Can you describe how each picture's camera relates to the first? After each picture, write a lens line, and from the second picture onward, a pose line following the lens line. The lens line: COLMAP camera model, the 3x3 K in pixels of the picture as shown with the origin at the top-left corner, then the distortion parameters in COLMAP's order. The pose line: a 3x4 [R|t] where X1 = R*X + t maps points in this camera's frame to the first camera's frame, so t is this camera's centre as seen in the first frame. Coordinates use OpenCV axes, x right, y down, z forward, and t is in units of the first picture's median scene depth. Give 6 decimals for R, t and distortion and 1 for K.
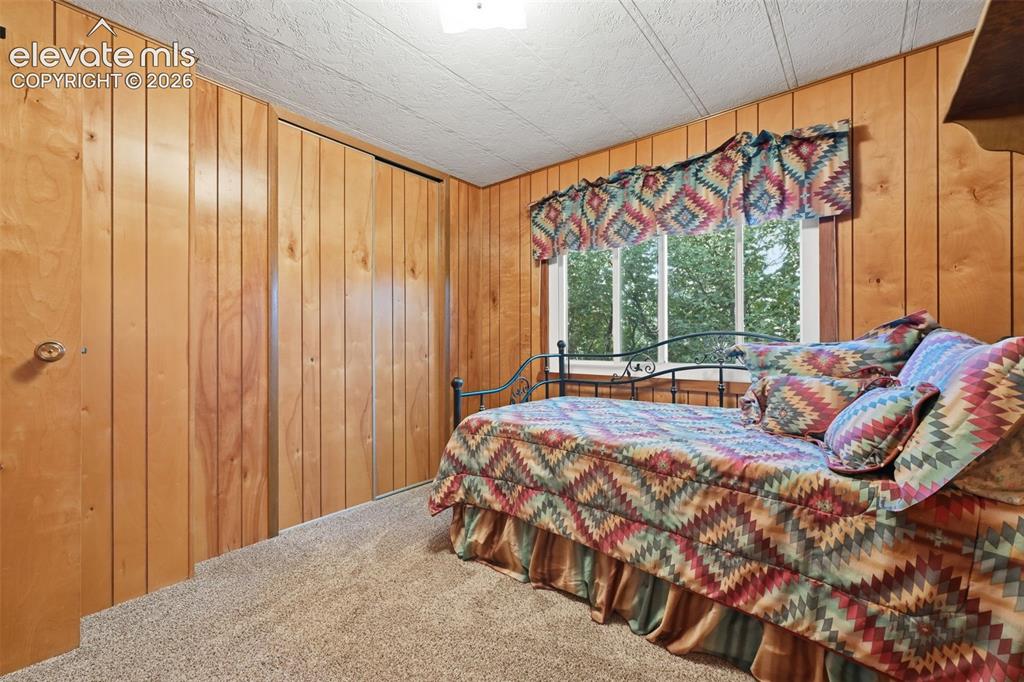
lens RADIAL K [[422.2, 0, 514.6], [0, 422.2, 341.3], [0, 0, 1]] dist [-0.001693, -0.000440]
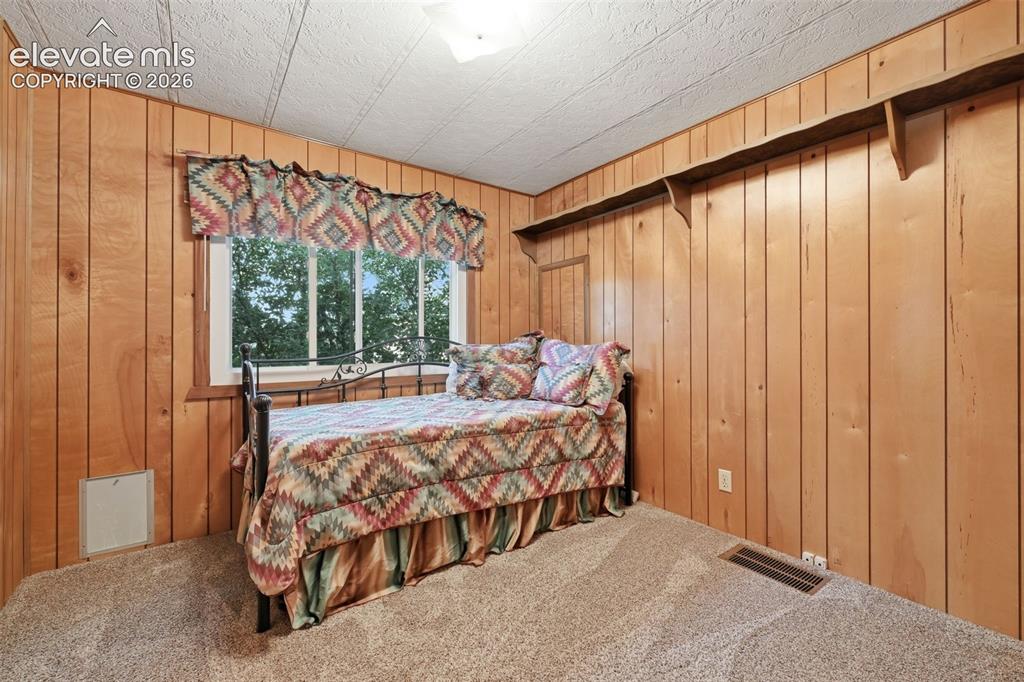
lens RADIAL K [[422.2, 0, 514.1], [0, 422.2, 340.2], [0, 0, 1]] dist [-0.001693, -0.000440]
pose [[0.254071, 0.007882, 0.967153, -0.898630], [0.003431, 0.999953, -0.009051, 0.000746], [-0.967179, 0.005618, 0.254032, 0.510557]]
